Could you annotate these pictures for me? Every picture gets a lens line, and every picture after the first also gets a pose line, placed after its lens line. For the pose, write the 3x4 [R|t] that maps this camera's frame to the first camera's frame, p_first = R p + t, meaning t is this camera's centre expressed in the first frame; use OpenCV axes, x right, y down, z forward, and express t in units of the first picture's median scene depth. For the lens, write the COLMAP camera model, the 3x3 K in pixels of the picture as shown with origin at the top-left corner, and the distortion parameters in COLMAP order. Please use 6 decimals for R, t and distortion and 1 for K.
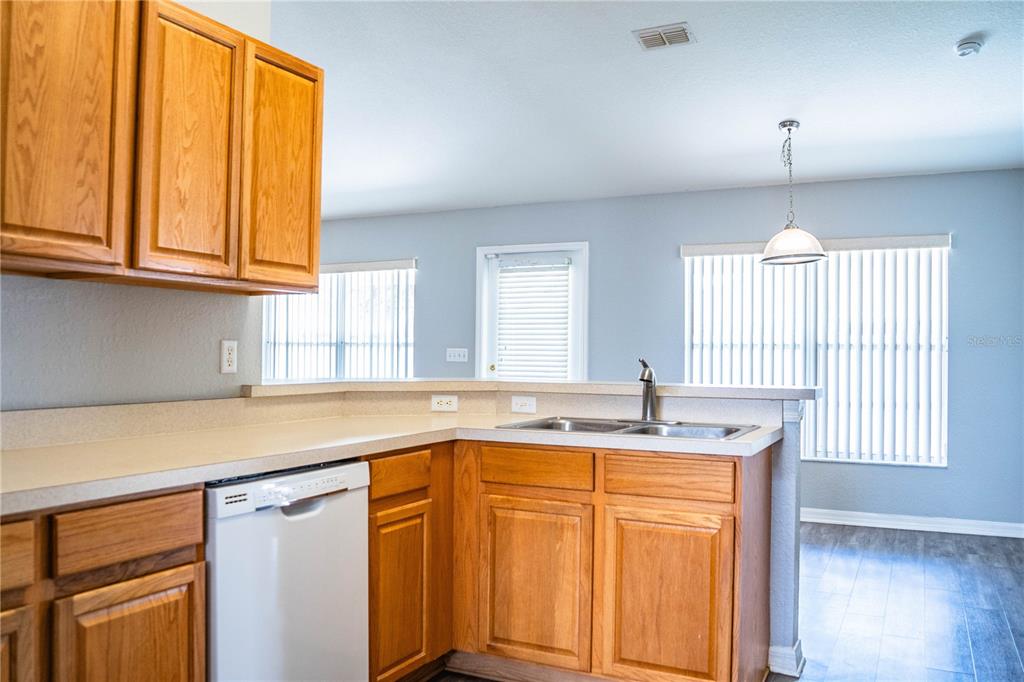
lens RADIAL K [[829.9, 0, 512.8], [0, 829.9, 337.9], [0, 0, 1]] dist [-0.114079, 0.066811]
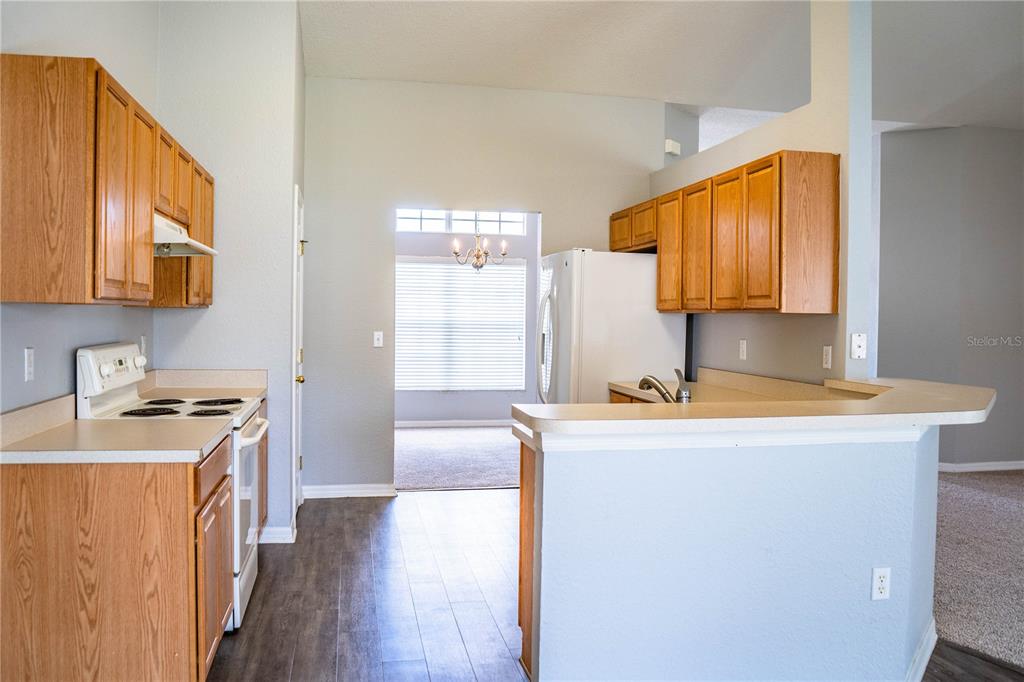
lens RADIAL K [[829.9, 0, 512.8], [0, 829.9, 337.9], [0, 0, 1]] dist [-0.114079, 0.066811]
pose [[-0.790259, -0.002345, -0.612769, 0.997012], [-0.008641, 0.999936, 0.007317, -0.016820], [0.612712, 0.011077, -0.790228, 1.856350]]
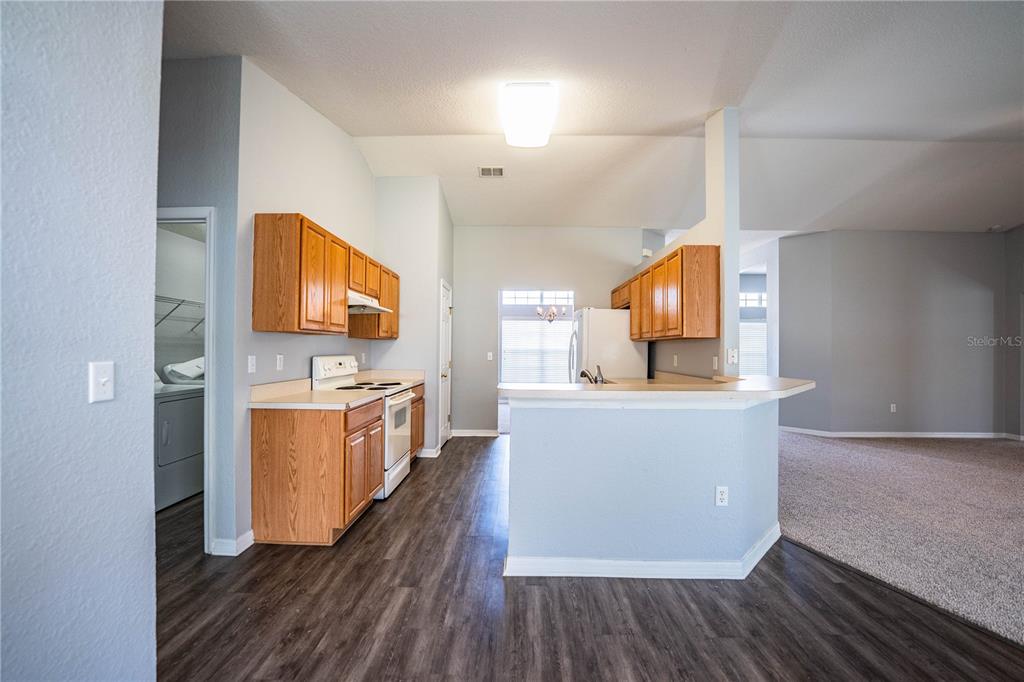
lens RADIAL K [[416.1, 0, 511.8], [0, 416.1, 345.3], [0, 0, 1]] dist [-0.027742, 0.000757]
pose [[-0.900827, -0.020659, -0.433686, 0.776914], [-0.008324, 0.999505, -0.030323, 0.013221], [0.434098, -0.023706, -0.900553, 1.927686]]
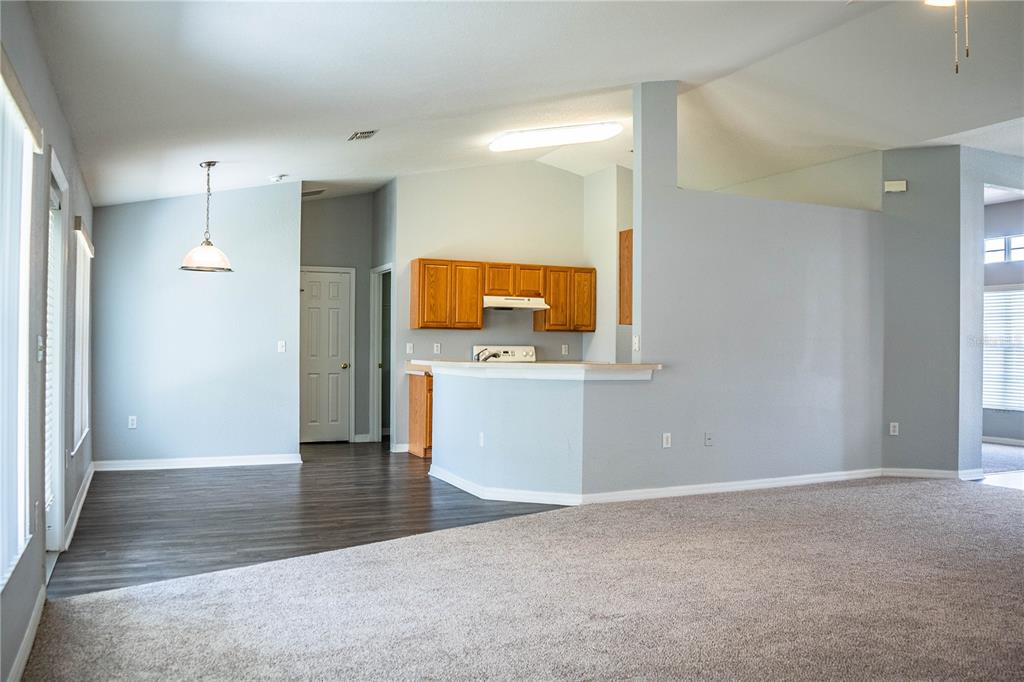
lens RADIAL K [[829.9, 0, 512.8], [0, 829.9, 337.9], [0, 0, 1]] dist [-0.114079, 0.066811]
pose [[-0.777014, -0.013972, 0.629329, -1.567302], [-0.029113, 0.999481, -0.013755, 0.025964], [-0.628810, -0.029009, -0.777018, 3.162314]]
